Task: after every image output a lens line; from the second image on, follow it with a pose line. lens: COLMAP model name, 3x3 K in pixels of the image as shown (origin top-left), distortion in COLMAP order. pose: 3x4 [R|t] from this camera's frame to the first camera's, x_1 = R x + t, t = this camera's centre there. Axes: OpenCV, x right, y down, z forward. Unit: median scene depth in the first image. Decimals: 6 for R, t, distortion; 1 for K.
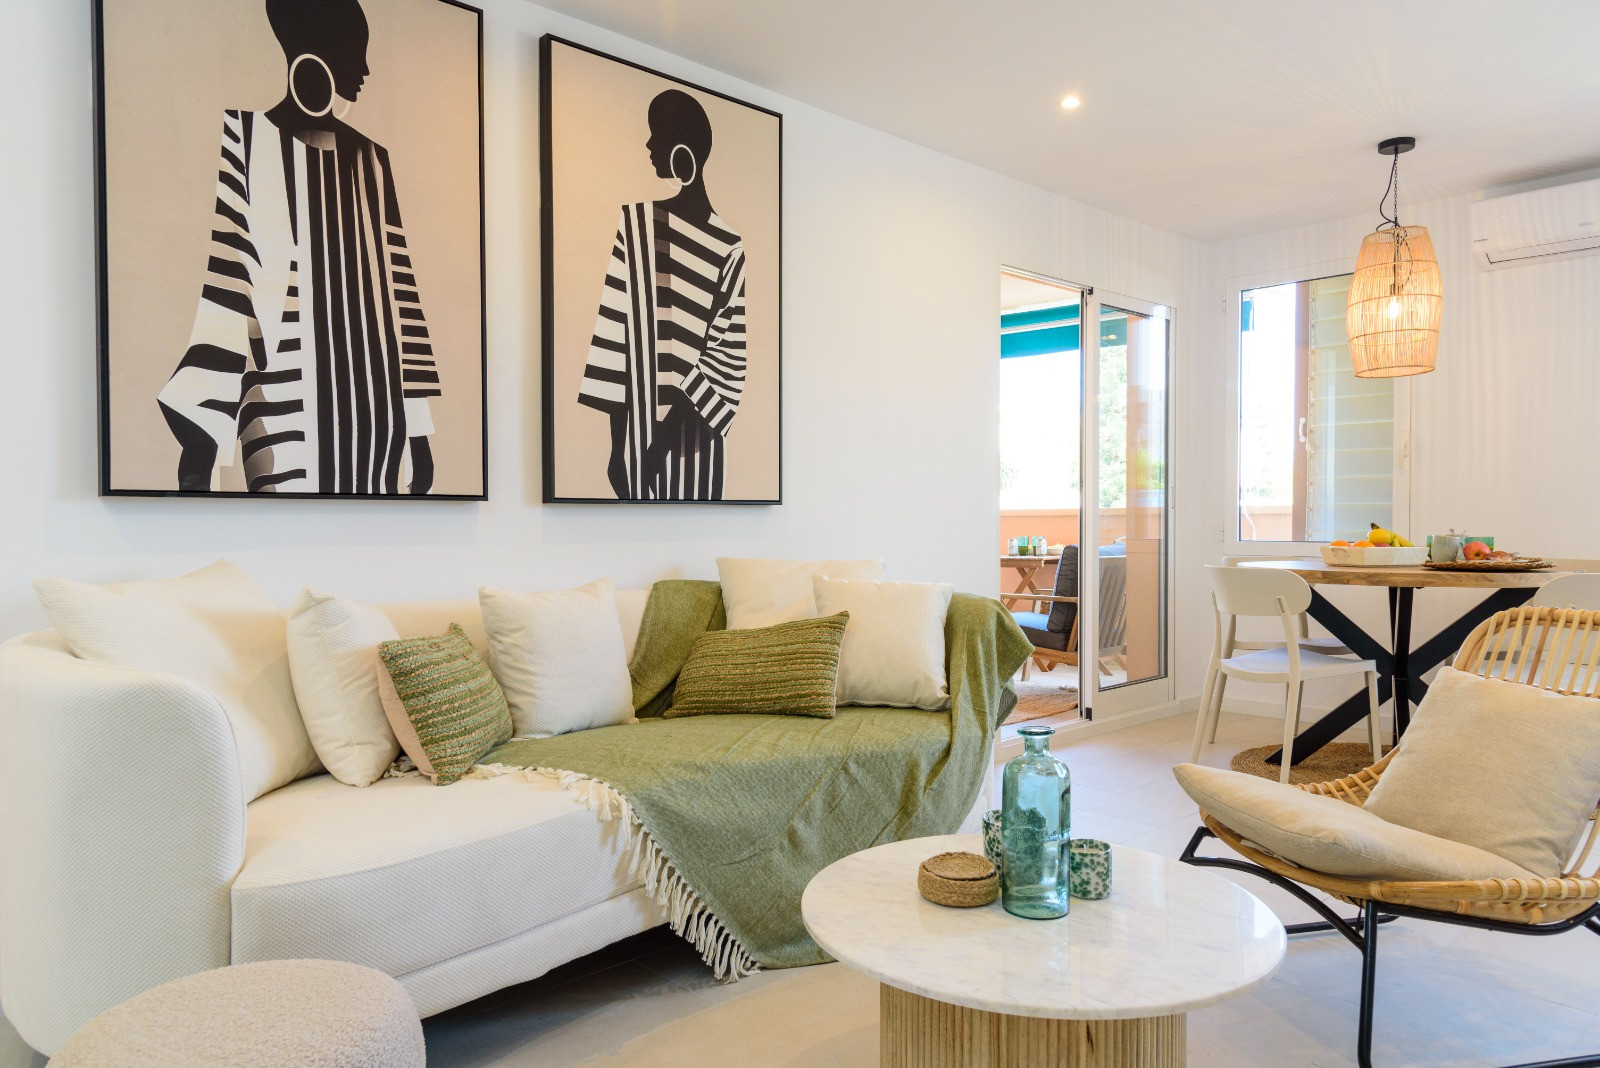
lens RADIAL K [[1066.2, 0, 797.4], [0, 1066.2, 544.4], [0, 0, 1]] dist [0.026542, -0.019476]
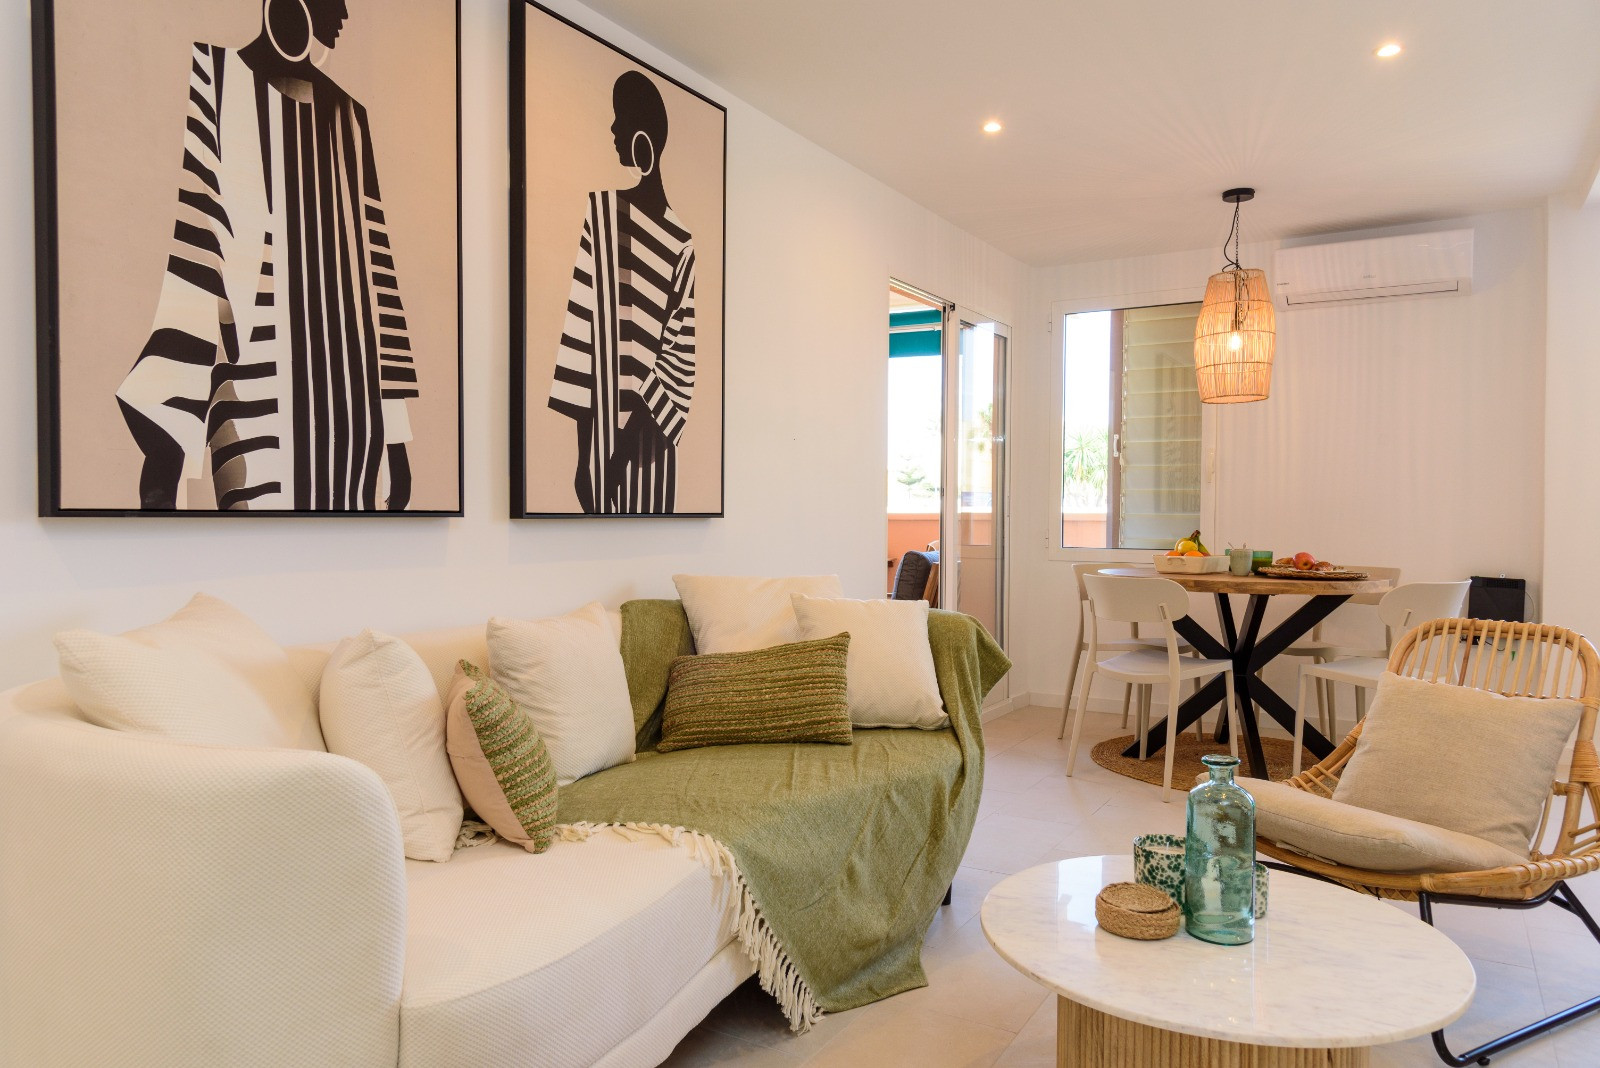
lens RADIAL K [[1075.0, 0, 796.4], [0, 1075.0, 544.0], [0, 0, 1]] dist [0.024624, -0.017278]
pose [[0.961804, -0.001140, 0.273737, -0.285256], [-0.000544, 0.999981, 0.006077, -0.025530], [-0.273739, -0.005994, 0.961785, 0.072483]]
